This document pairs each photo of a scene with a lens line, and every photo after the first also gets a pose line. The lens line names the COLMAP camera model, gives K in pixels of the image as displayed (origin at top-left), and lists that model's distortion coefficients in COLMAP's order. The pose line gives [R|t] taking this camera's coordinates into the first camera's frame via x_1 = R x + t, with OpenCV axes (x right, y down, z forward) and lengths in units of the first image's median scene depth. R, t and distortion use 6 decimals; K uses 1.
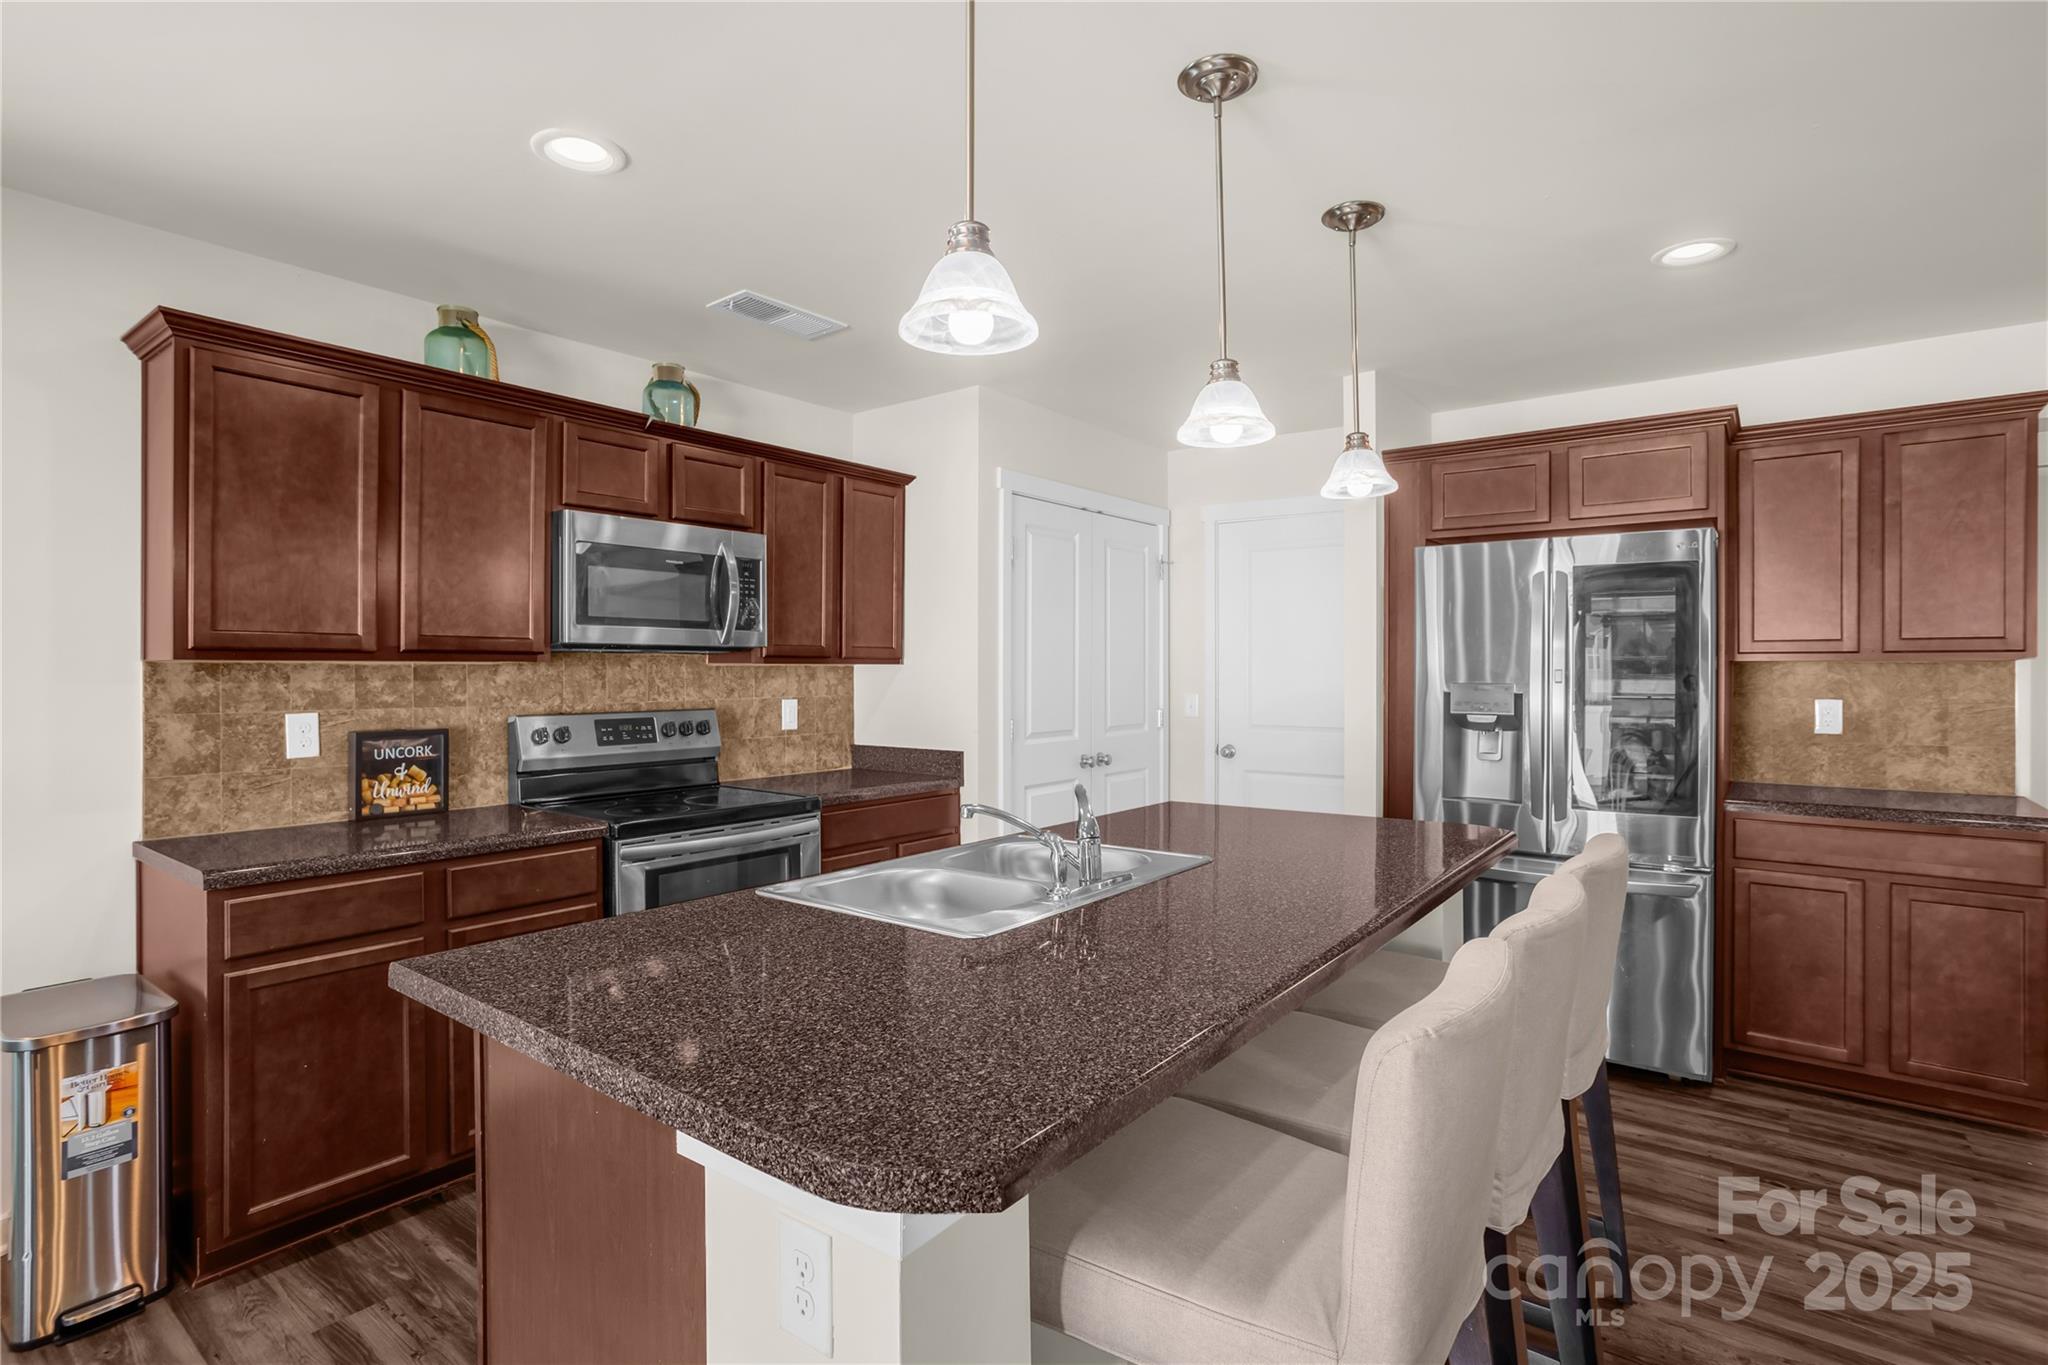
lens RADIAL K [[1017.0, 0, 1010.8], [0, 1017.0, 669.4], [0, 0, 1]] dist [-0.057139, 0.033603]
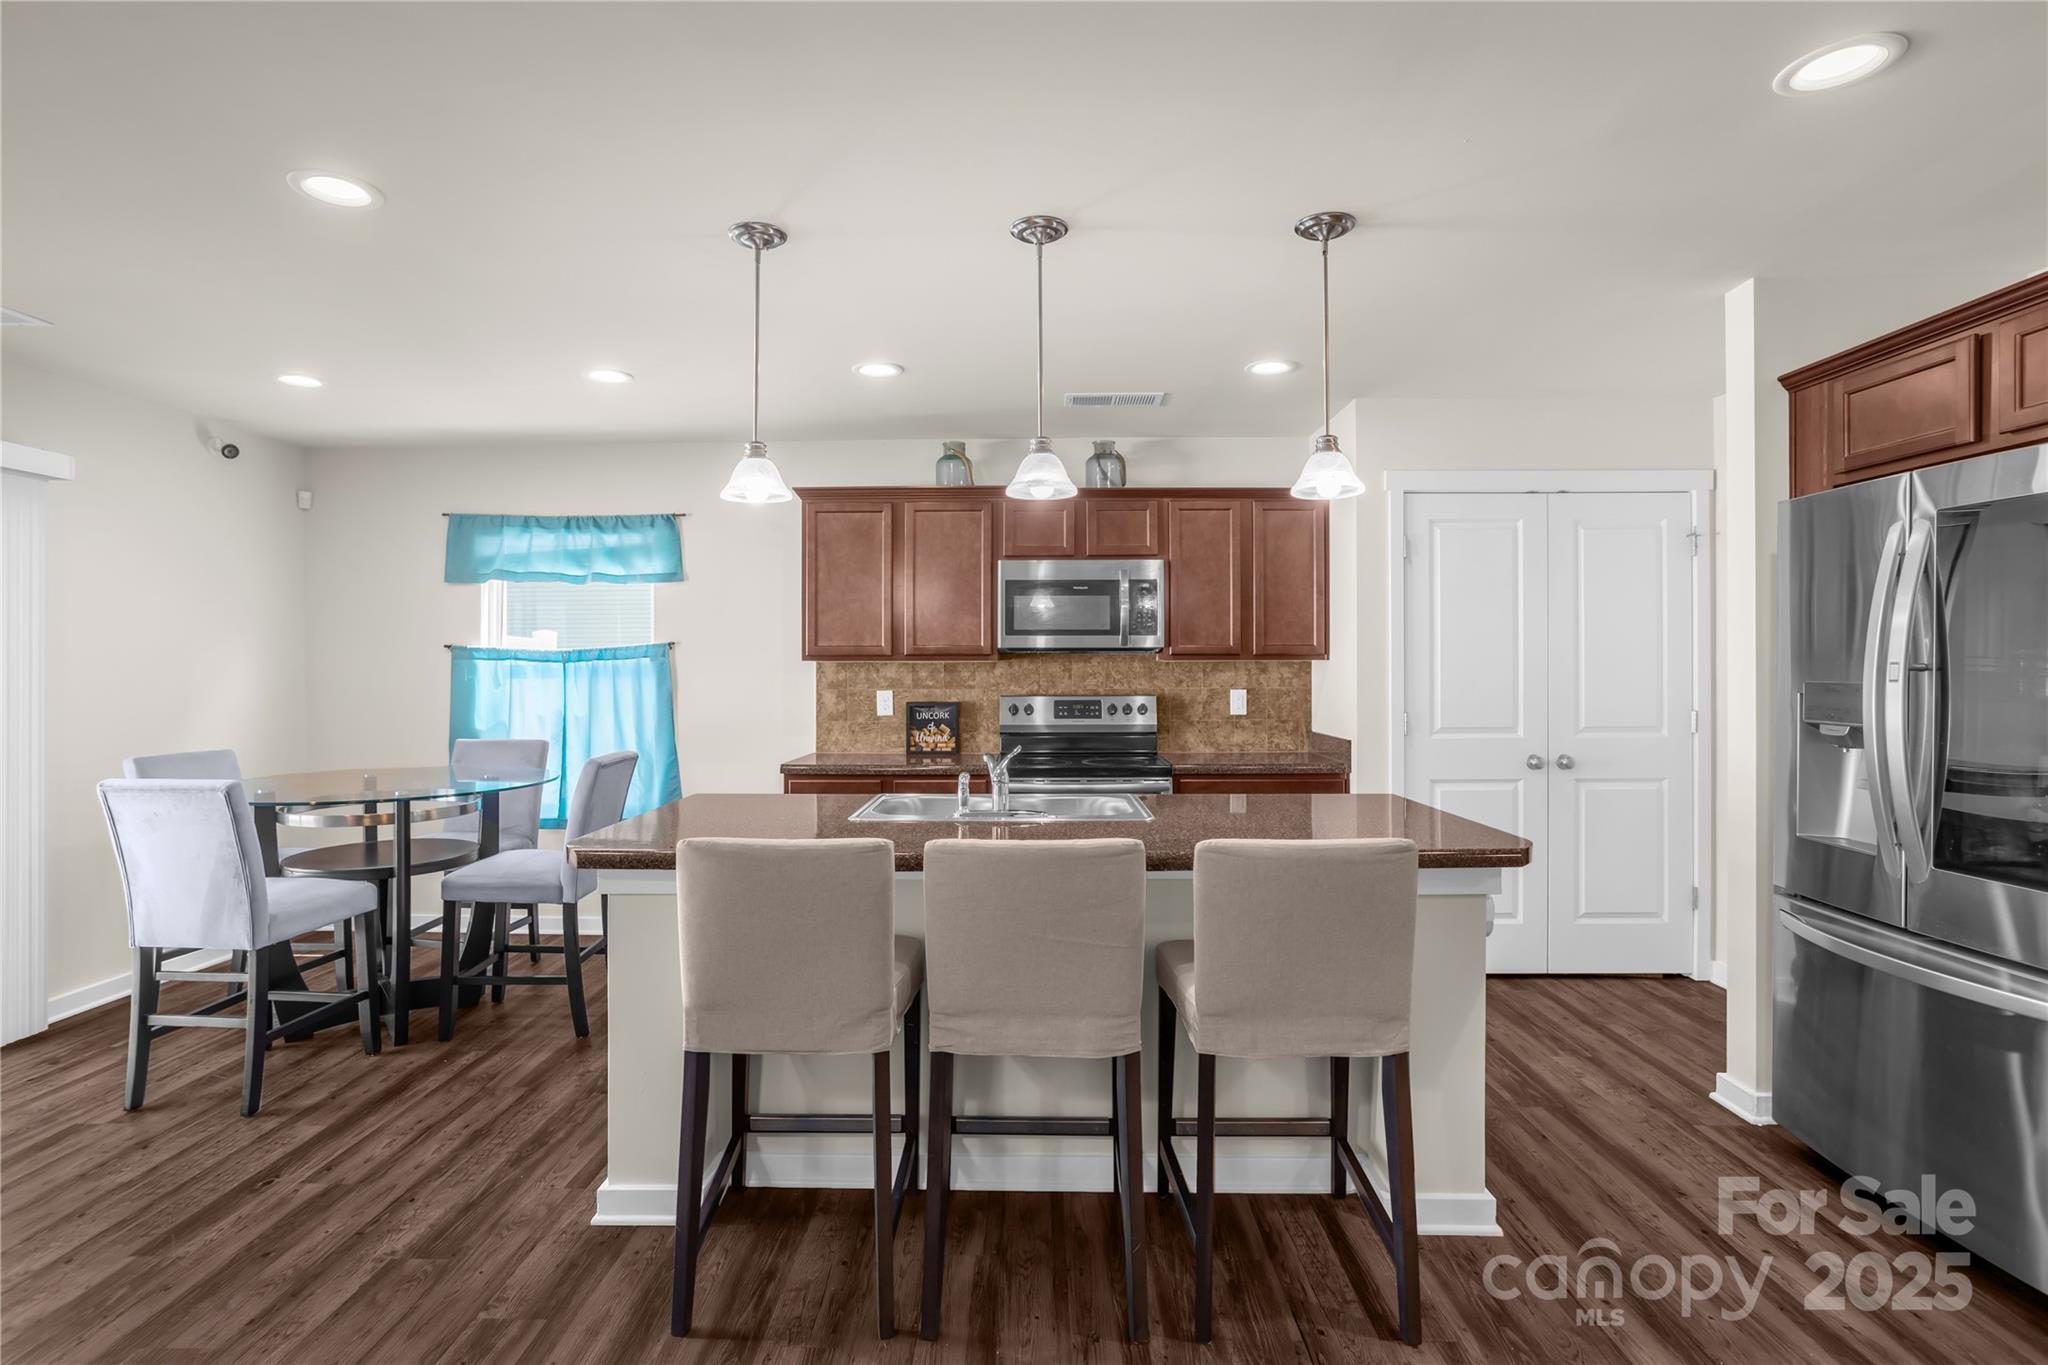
lens RADIAL K [[1017.0, 0, 1010.8], [0, 1017.0, 669.4], [0, 0, 1]] dist [-0.057139, 0.033603]
pose [[0.590627, 0.000988, -0.806944, 0.726595], [0.003485, 0.999987, 0.003775, 0.000341], [0.806937, -0.005042, 0.590616, 0.093901]]
